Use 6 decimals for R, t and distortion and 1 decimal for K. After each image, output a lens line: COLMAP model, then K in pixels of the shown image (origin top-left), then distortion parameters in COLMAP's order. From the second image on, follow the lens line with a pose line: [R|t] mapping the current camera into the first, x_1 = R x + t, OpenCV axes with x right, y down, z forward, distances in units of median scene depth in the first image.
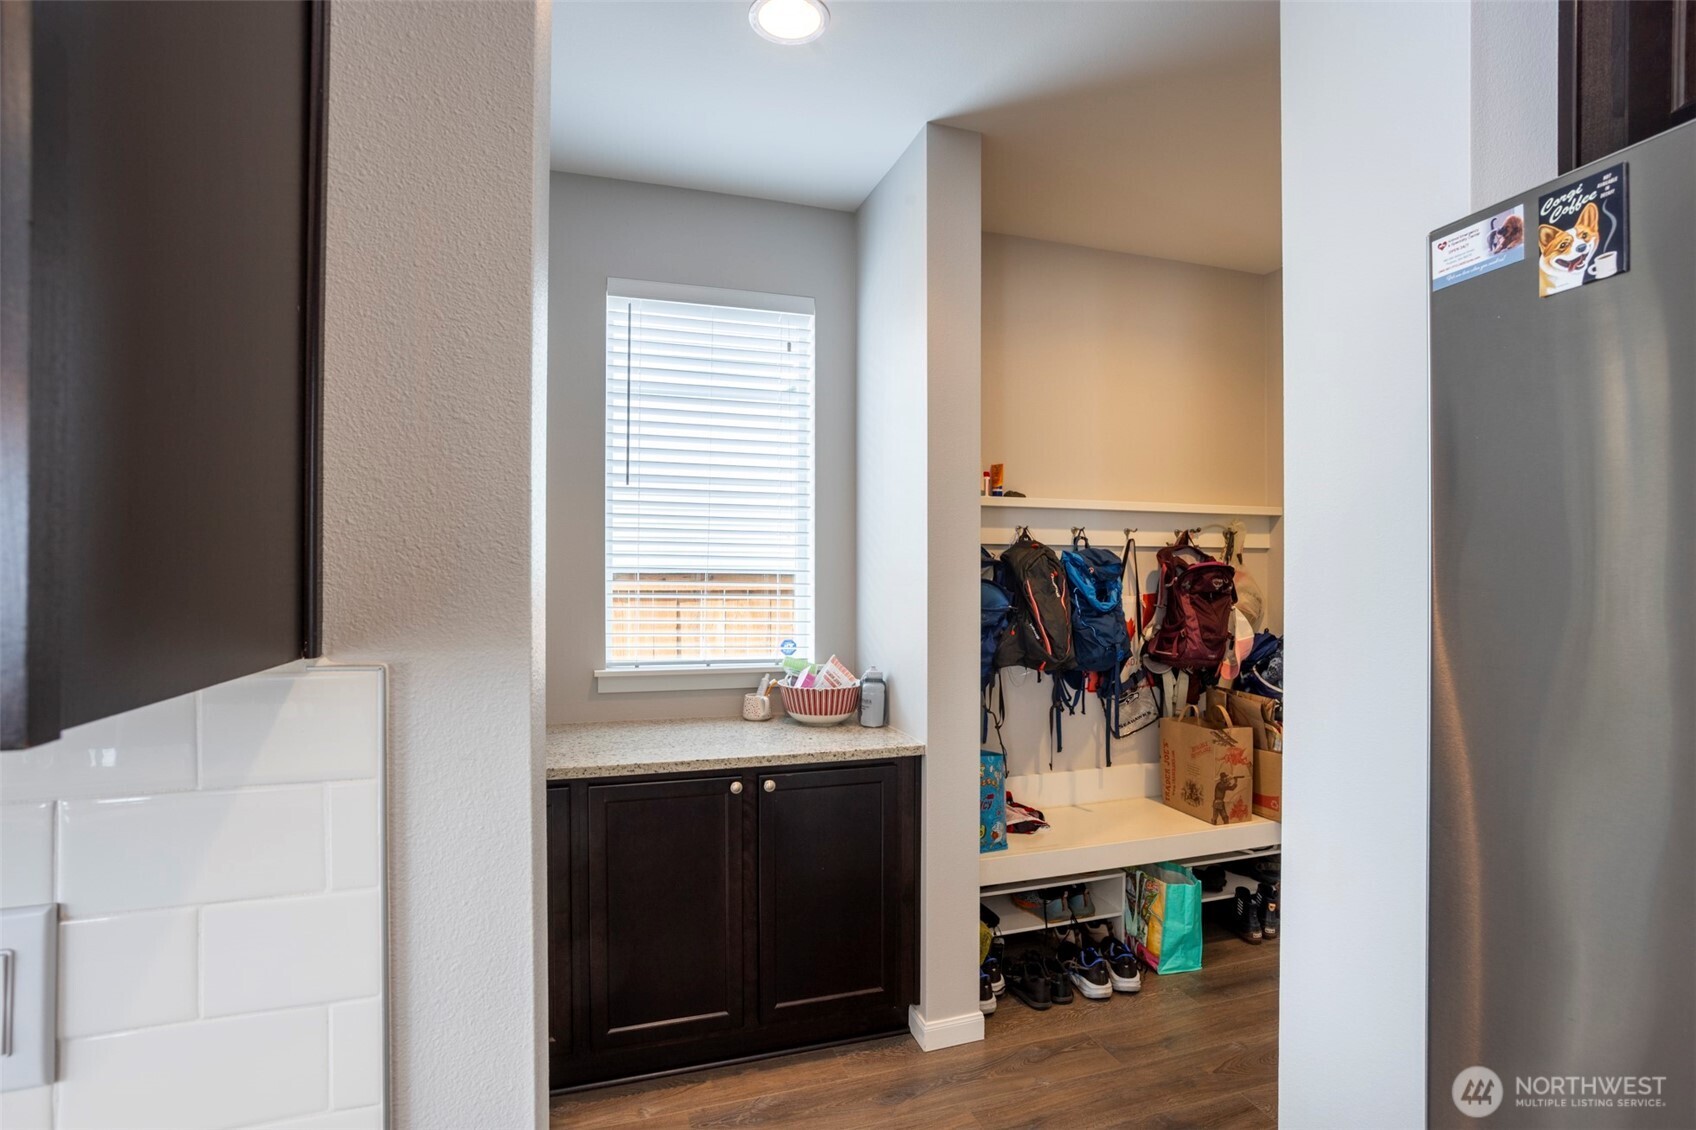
lens RADIAL K [[829.8, 0, 848.0], [0, 829.8, 565.0], [0, 0, 1]] dist [-0.053240, 0.026535]
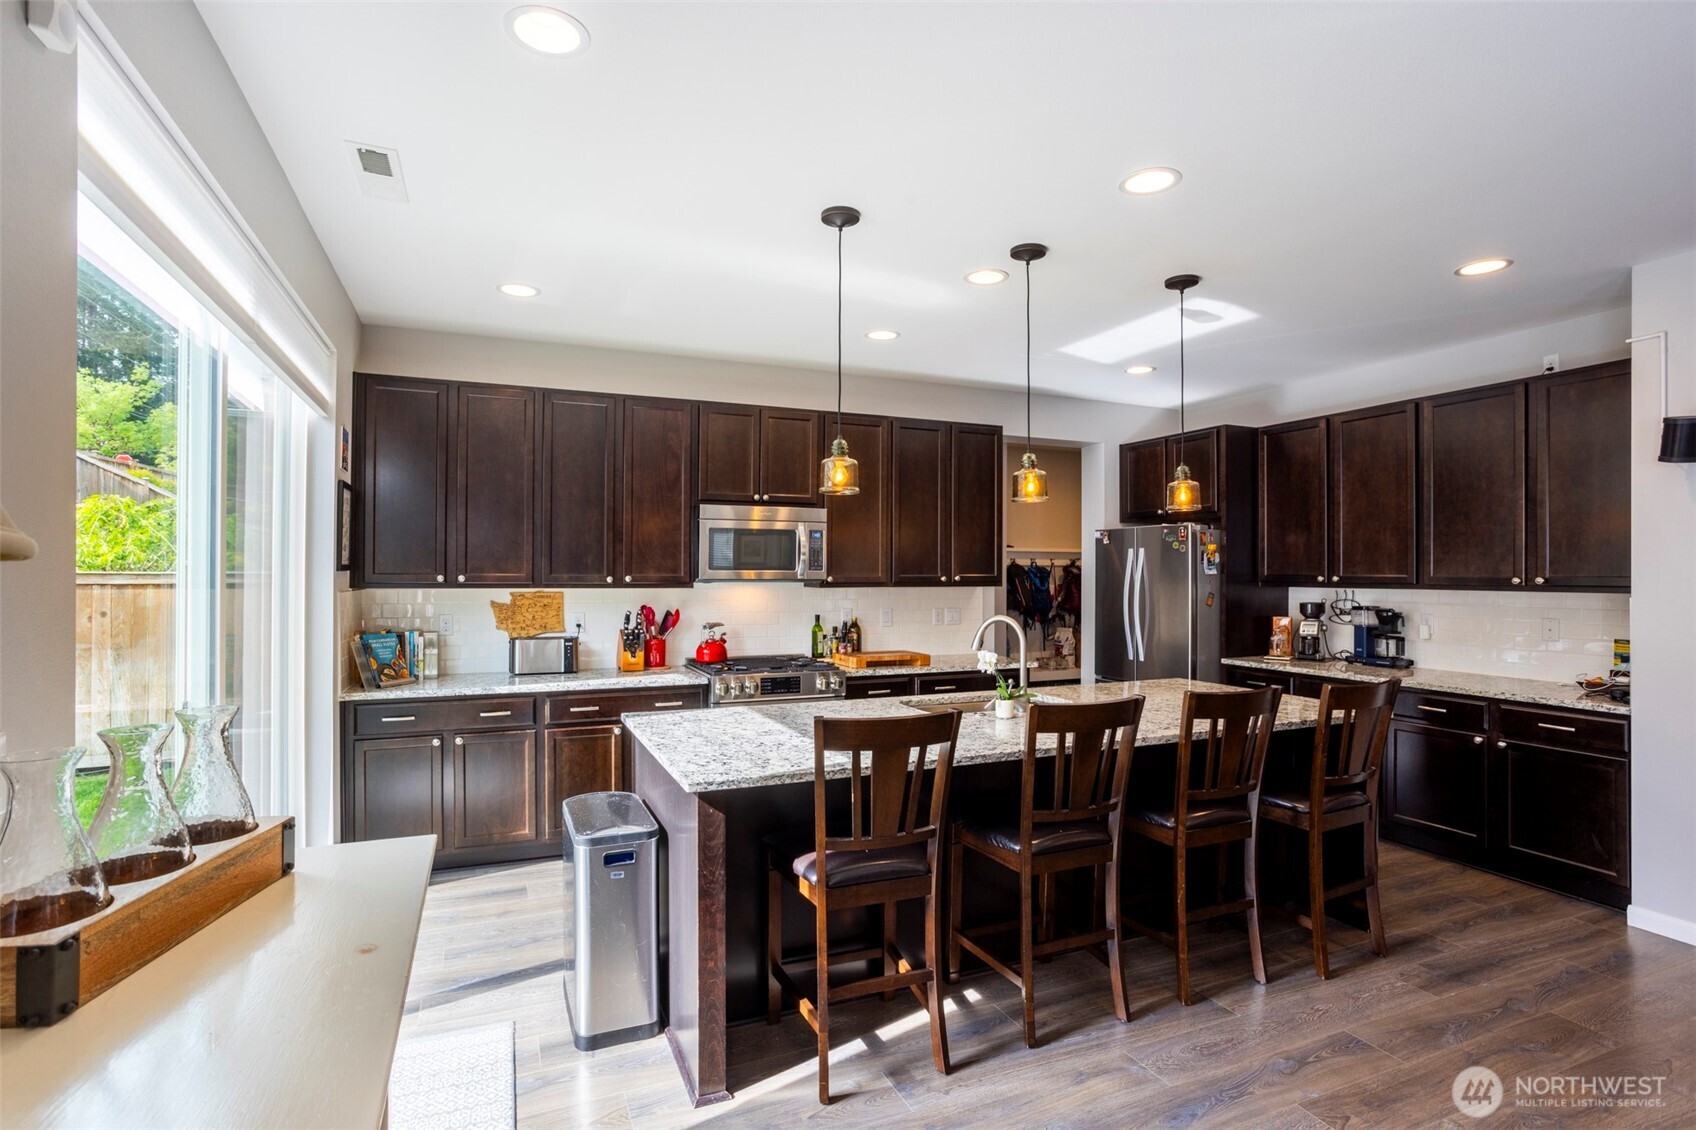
lens RADIAL K [[829.8, 0, 848.0], [0, 829.8, 565.0], [0, 0, 1]] dist [-0.053240, 0.026535]
pose [[0.994983, 0.001693, 0.100033, -0.562978], [-0.000876, 0.999966, -0.008207, -0.002873], [-0.100043, 0.008078, 0.994950, -1.537738]]
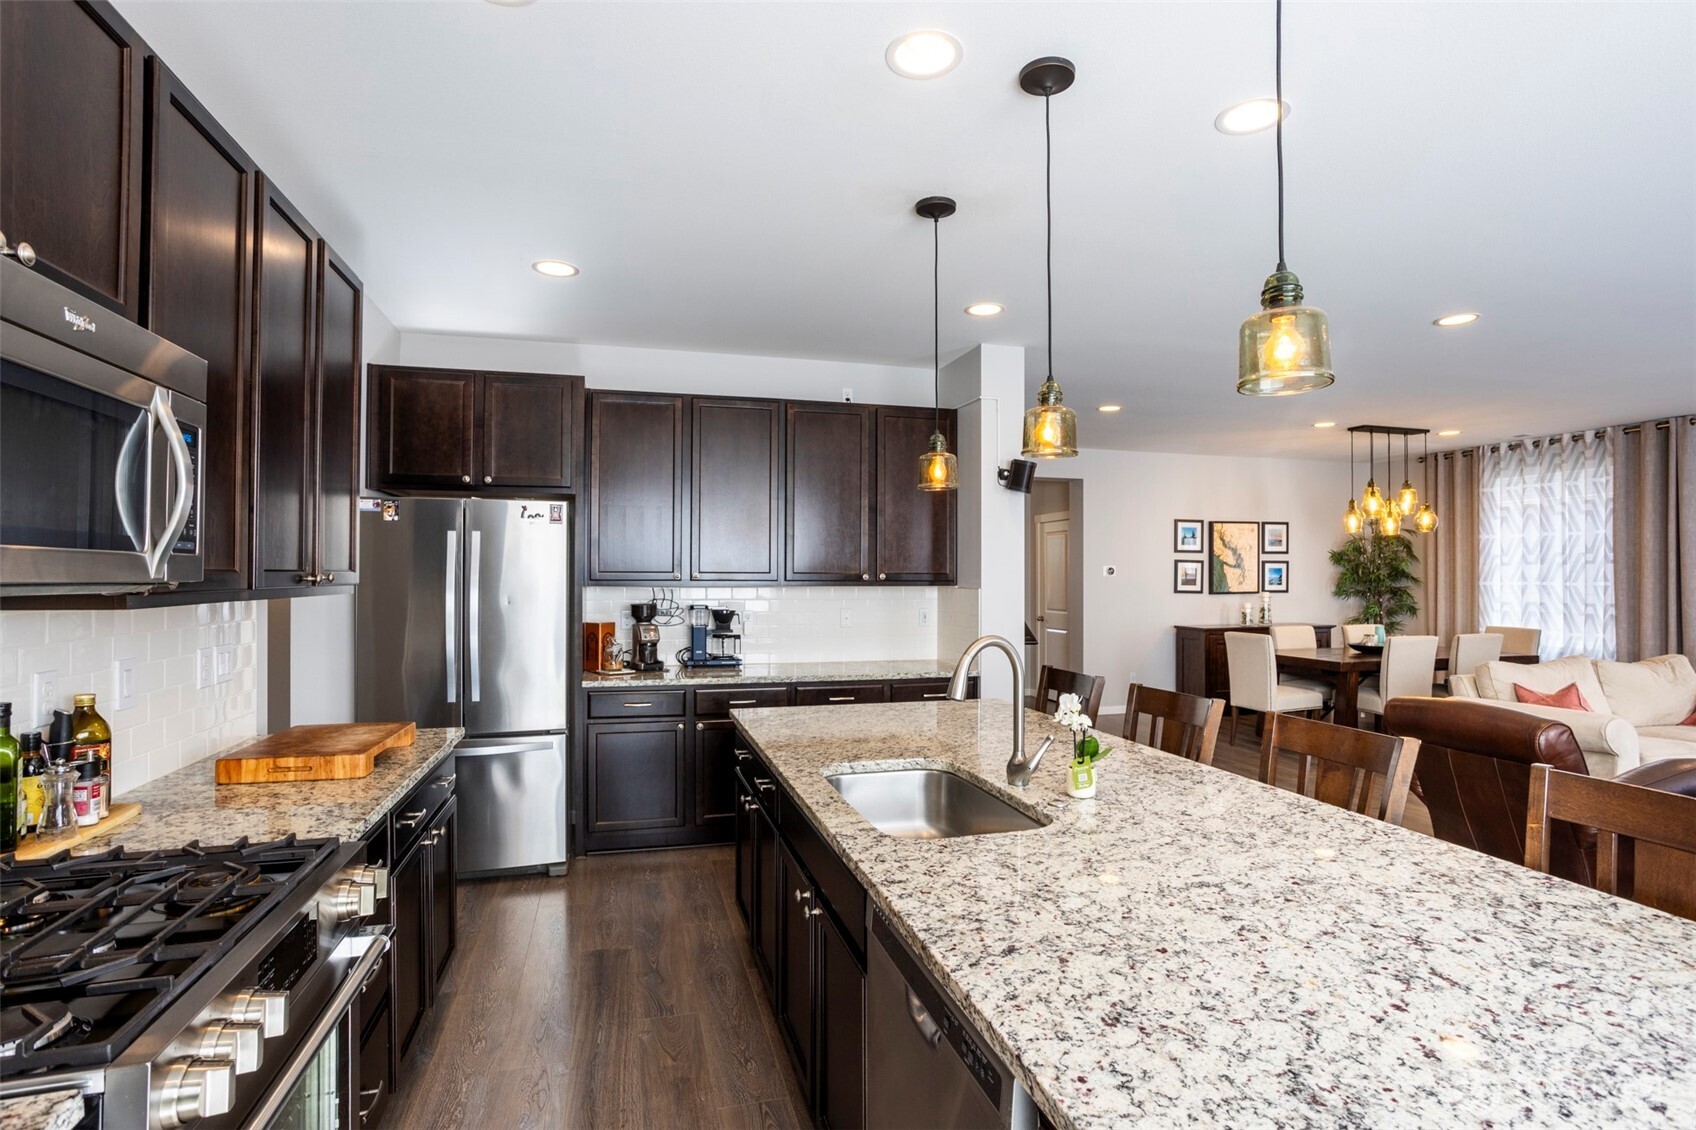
lens RADIAL K [[829.8, 0, 848.0], [0, 829.8, 565.0], [0, 0, 1]] dist [-0.053240, 0.026535]
pose [[0.051607, 0.012353, 0.998591, -0.886535], [-0.002249, 0.999922, -0.012254, 0.006716], [-0.998665, -0.001613, 0.051631, -0.474942]]
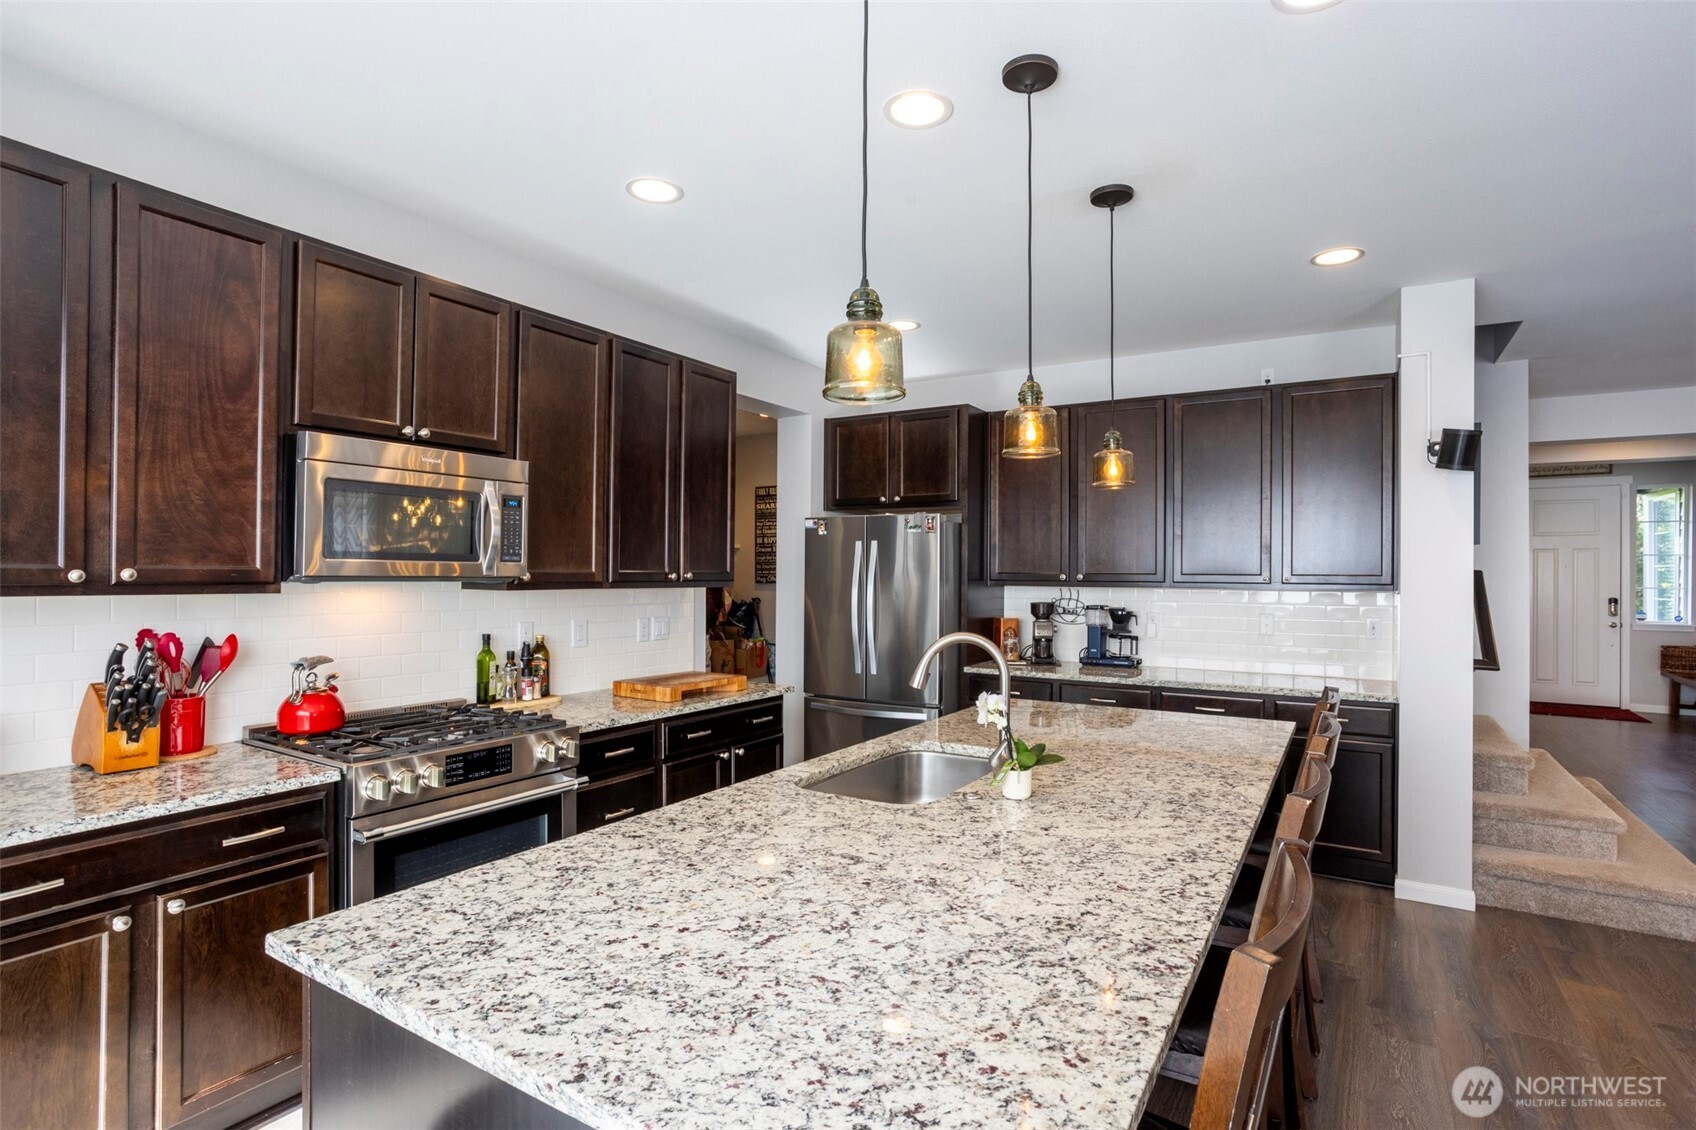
lens RADIAL K [[829.8, 0, 848.0], [0, 829.8, 565.0], [0, 0, 1]] dist [-0.053240, 0.026535]
pose [[0.762628, 0.010857, 0.646746, -0.762868], [-0.005866, 0.999934, -0.009869, 0.004651], [-0.646811, 0.003732, 0.762641, -0.983560]]
